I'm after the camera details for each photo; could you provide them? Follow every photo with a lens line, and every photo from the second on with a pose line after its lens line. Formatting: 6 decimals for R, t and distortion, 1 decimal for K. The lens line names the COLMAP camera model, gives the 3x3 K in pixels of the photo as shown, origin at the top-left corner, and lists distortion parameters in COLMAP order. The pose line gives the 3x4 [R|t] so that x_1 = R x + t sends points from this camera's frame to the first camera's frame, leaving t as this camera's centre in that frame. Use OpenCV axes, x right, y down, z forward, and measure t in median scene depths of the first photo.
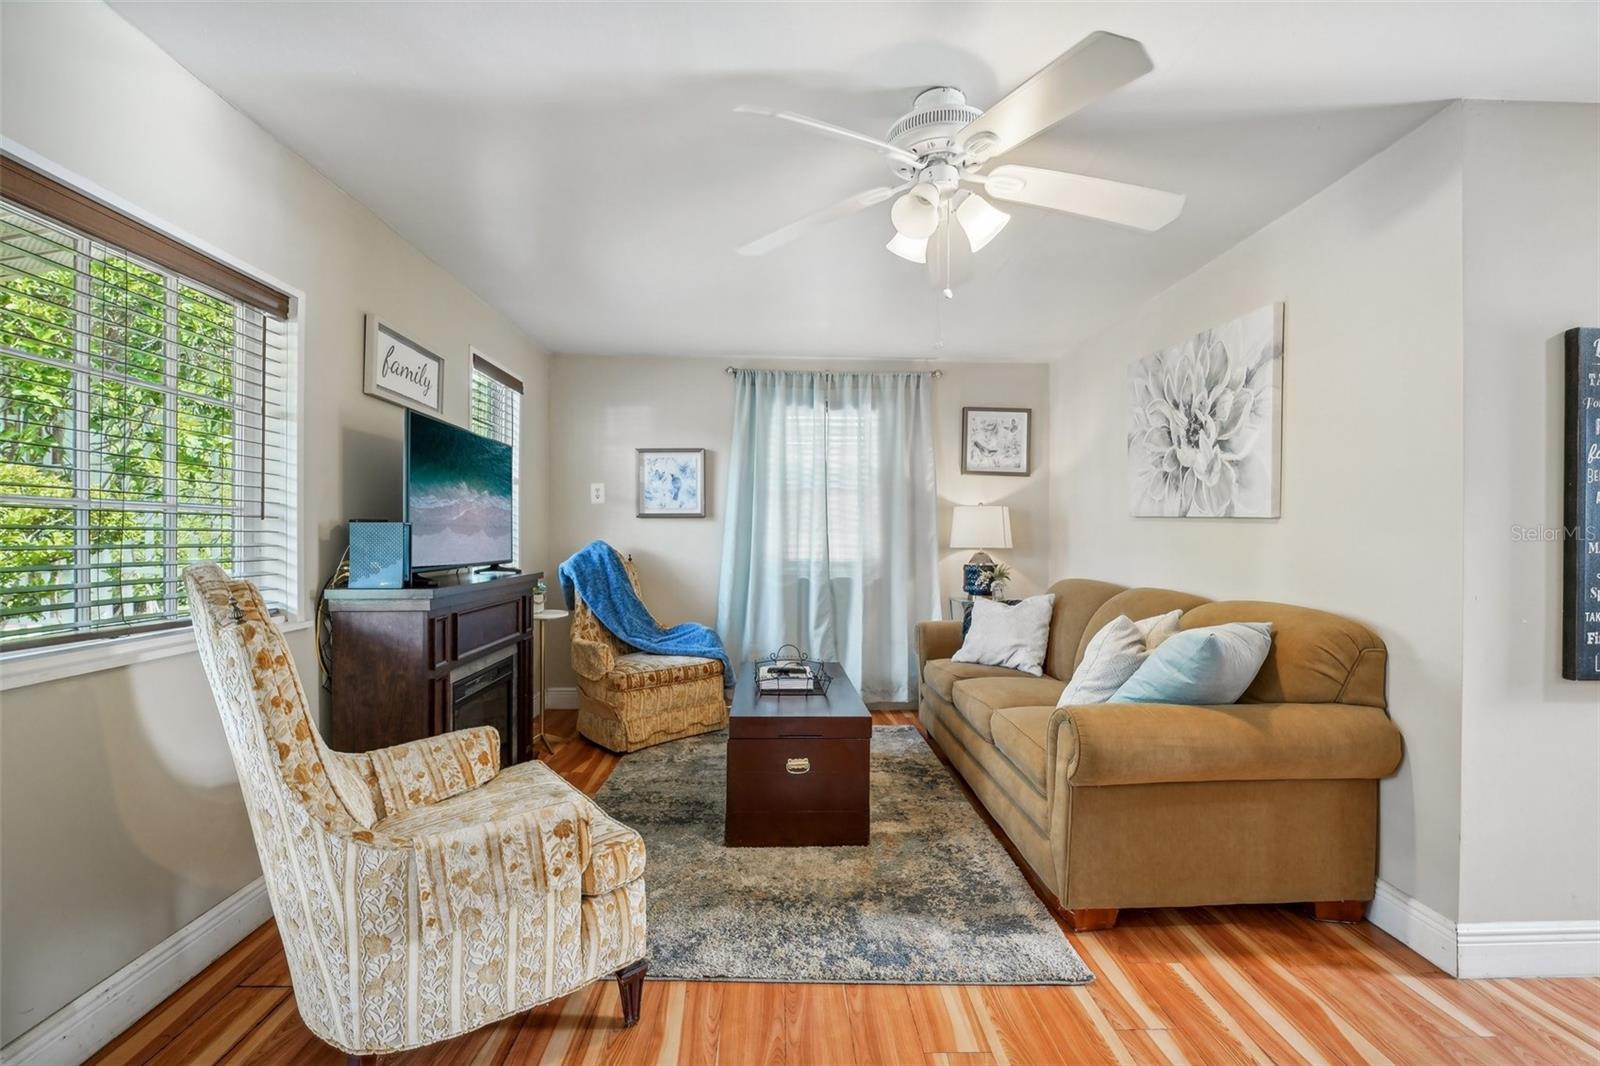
lens RADIAL K [[661.1, 0, 802.4], [0, 661.1, 534.9], [0, 0, 1]] dist [-0.002875, 0.000965]
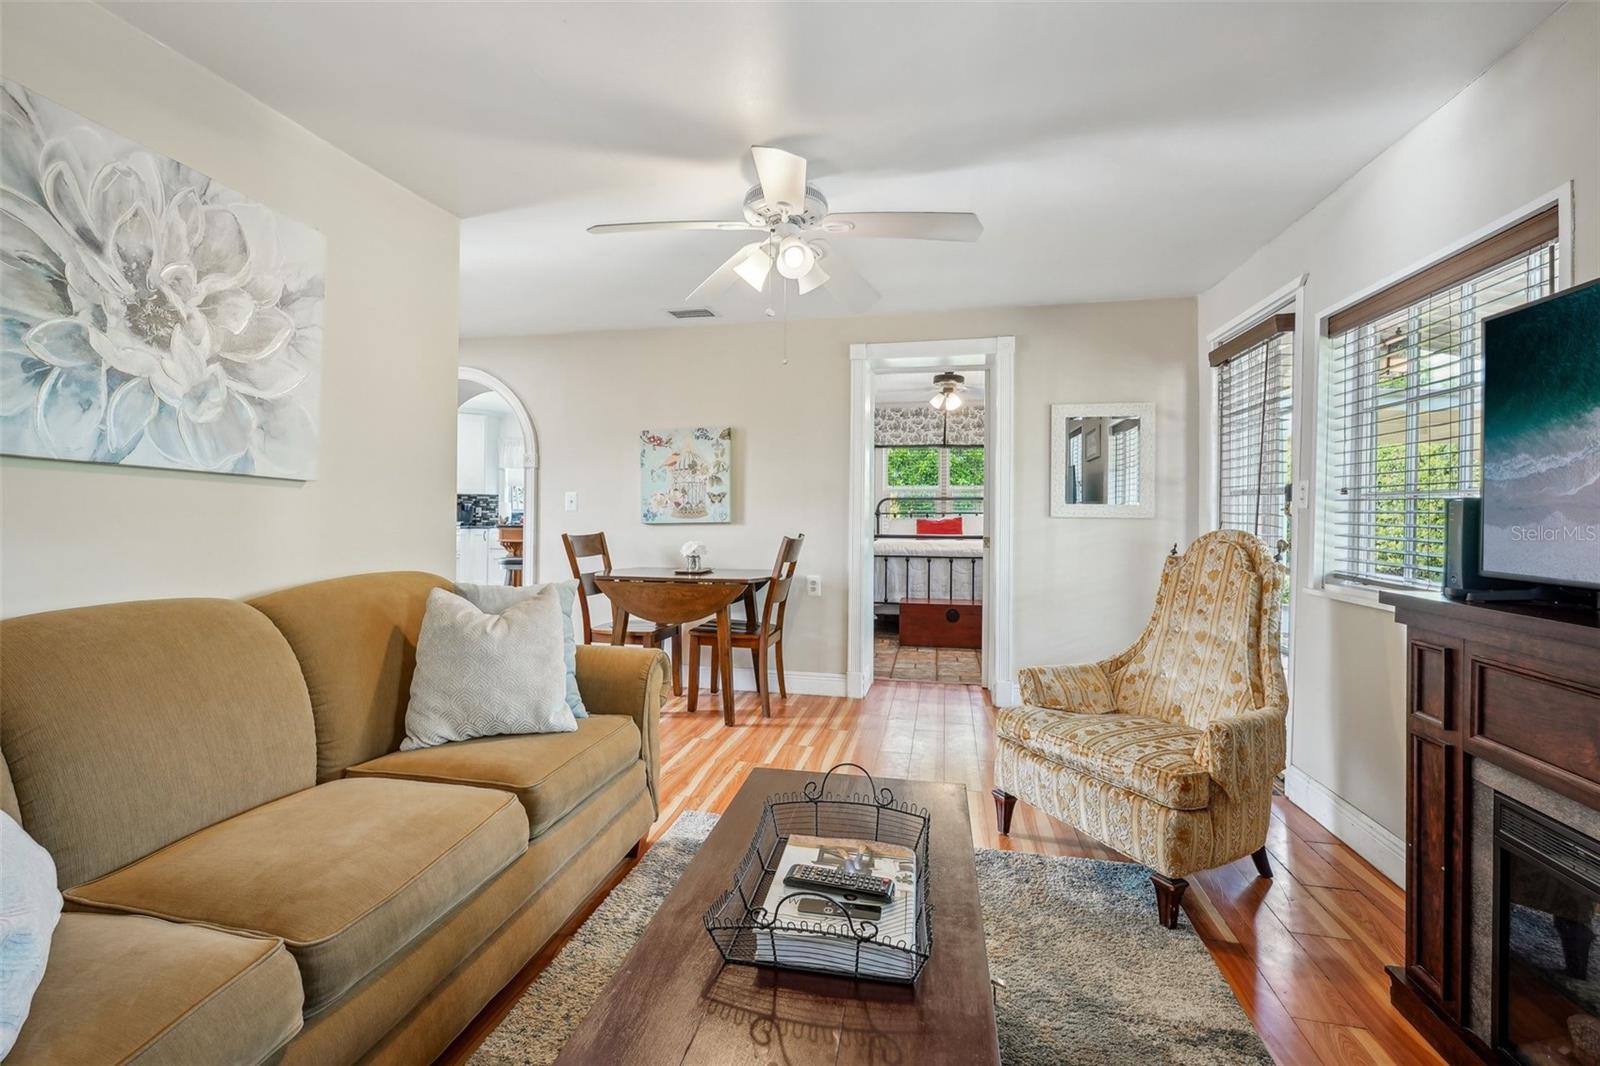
lens RADIAL K [[661.1, 0, 784.9], [0, 661.1, 506.2], [0, 0, 1]] dist [-0.002875, 0.000965]
pose [[-0.966065, -0.017593, 0.257700, -0.086611], [-0.019302, 0.999805, -0.004104, -0.001348], [-0.257578, -0.008938, -0.966216, 1.400381]]
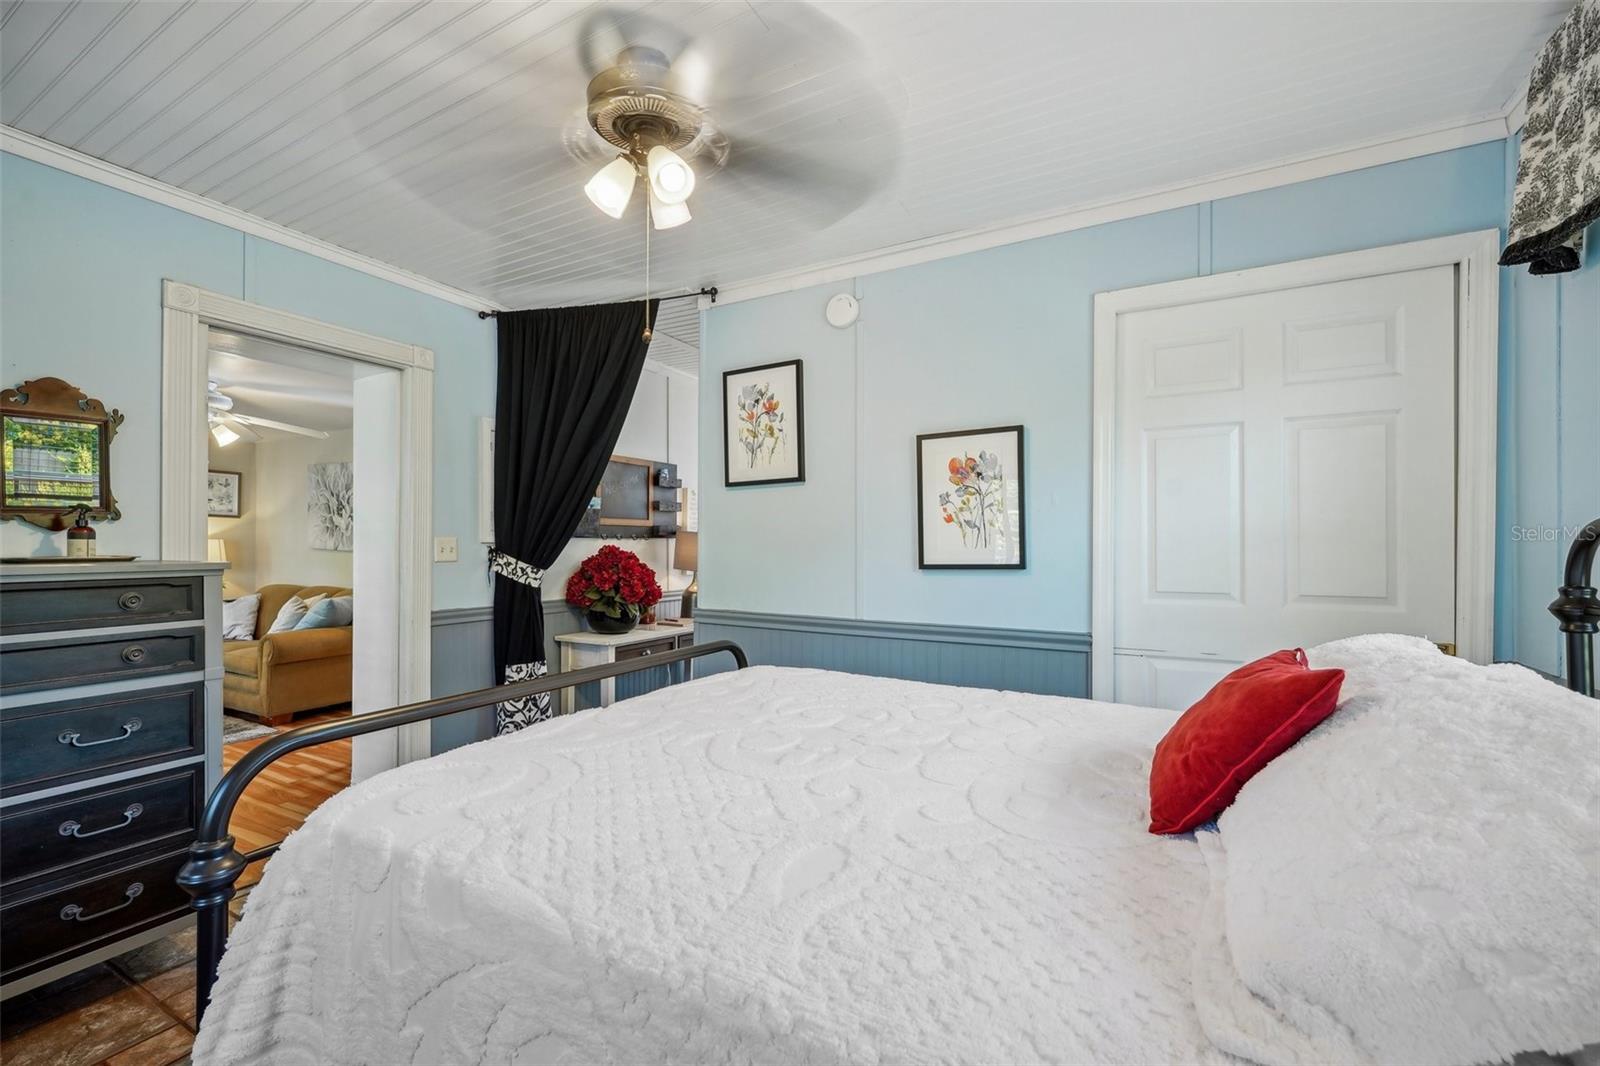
lens RADIAL K [[661.1, 0, 786.0], [0, 661.1, 539.1], [0, 0, 1]] dist [-0.002875, 0.000965]
pose [[0.507641, -0.001878, 0.861567, -0.488843], [0.005243, 0.999986, -0.000910, -0.052269], [-0.861553, 0.004979, 0.507644, -1.270027]]
